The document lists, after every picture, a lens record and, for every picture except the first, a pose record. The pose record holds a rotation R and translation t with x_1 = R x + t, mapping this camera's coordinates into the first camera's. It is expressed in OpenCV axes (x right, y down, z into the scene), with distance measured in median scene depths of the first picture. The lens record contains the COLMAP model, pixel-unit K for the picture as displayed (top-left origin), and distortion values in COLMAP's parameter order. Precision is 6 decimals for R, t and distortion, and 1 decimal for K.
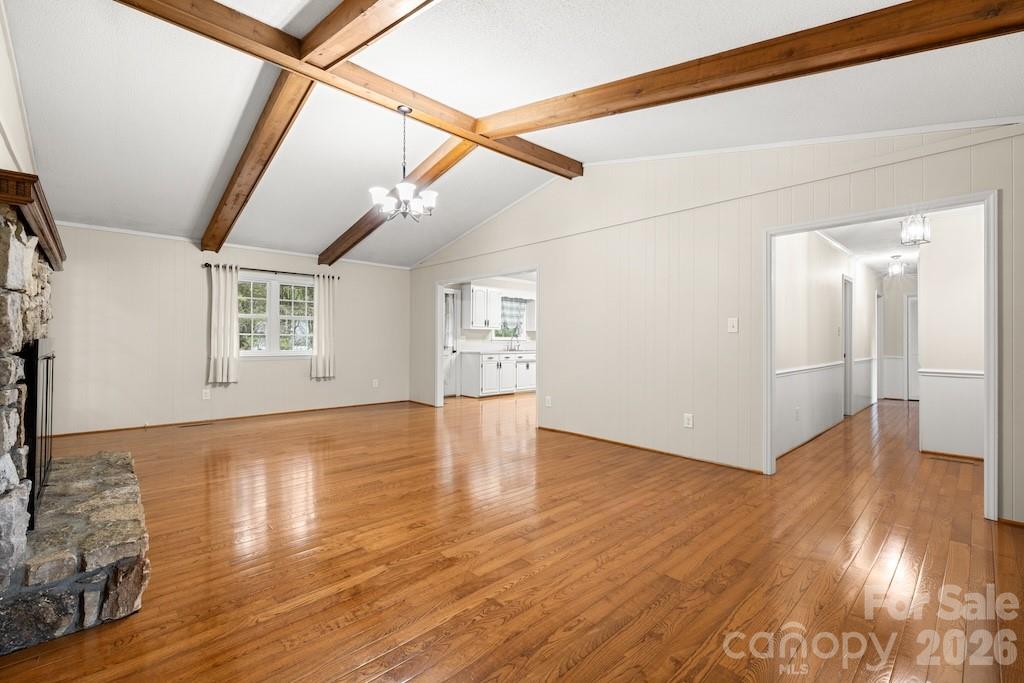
lens RADIAL K [[439.6, 0, 512.0], [0, 439.6, 341.5], [0, 0, 1]] dist [0.000065, 0.000003]
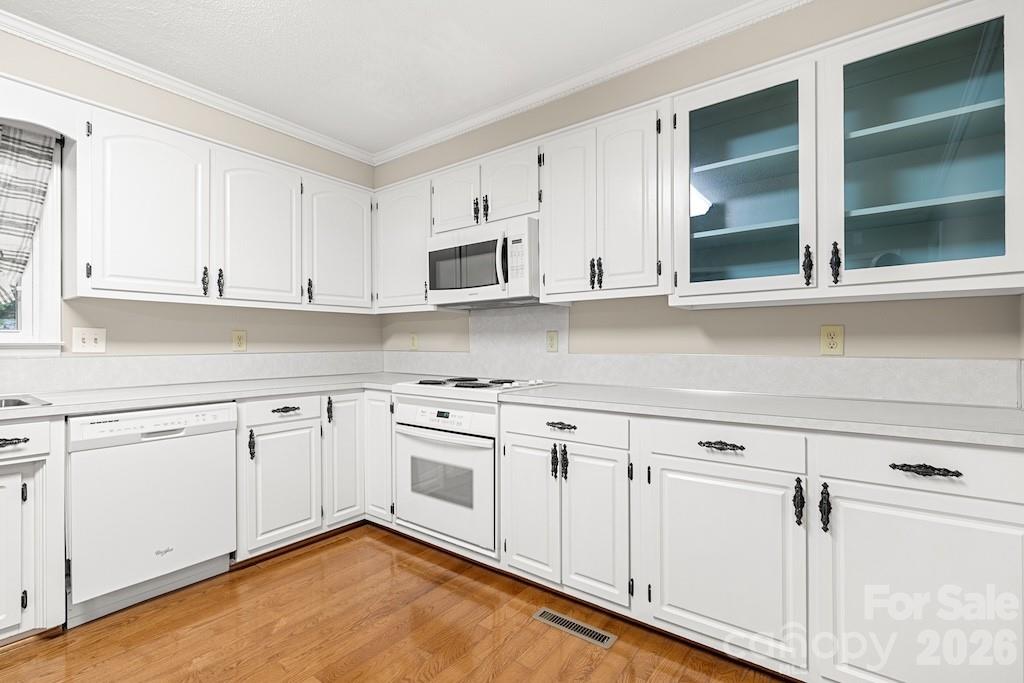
lens RADIAL K [[465.2, 0, 512.0], [0, 465.2, 341.5], [0, 0, 1]] dist [0.001843, 0.000534]
pose [[0.987398, -0.003345, 0.158219, 0.212598], [0.004437, 0.999969, -0.006545, -0.002062], [-0.158192, 0.007165, 0.987382, 0.782613]]
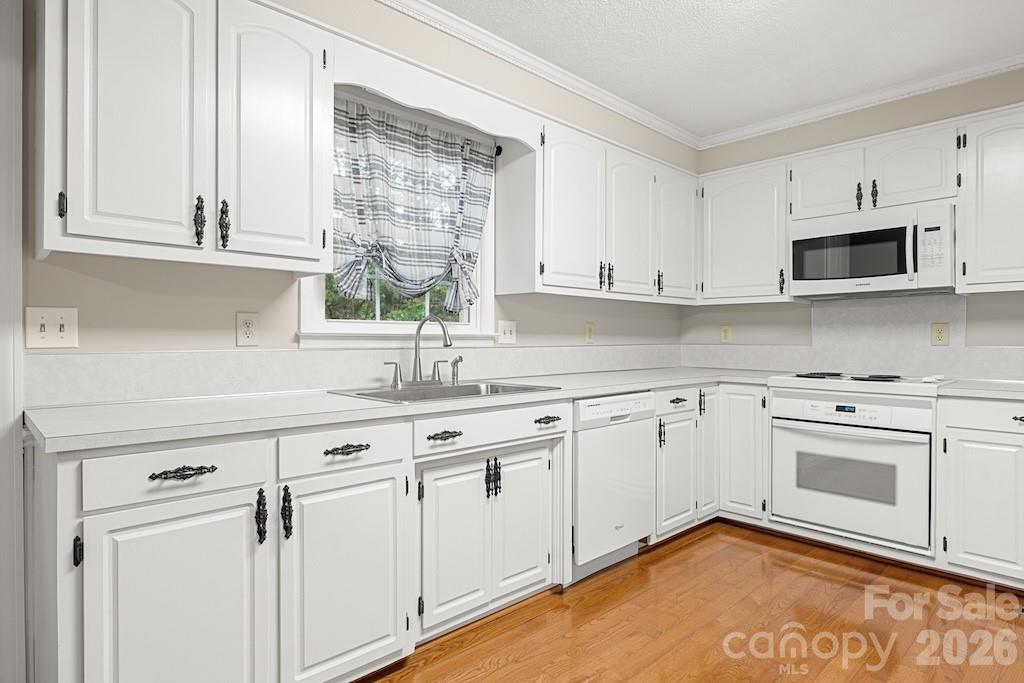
lens RADIAL K [[567.1, 0, 514.3], [0, 567.1, 337.8], [0, 0, 1]] dist [0.001024, 0.001138]
pose [[0.999988, -0.001585, 0.004708, 0.042164], [0.001597, 0.999996, -0.002459, -0.001366], [-0.004704, 0.002466, 0.999986, 0.739787]]
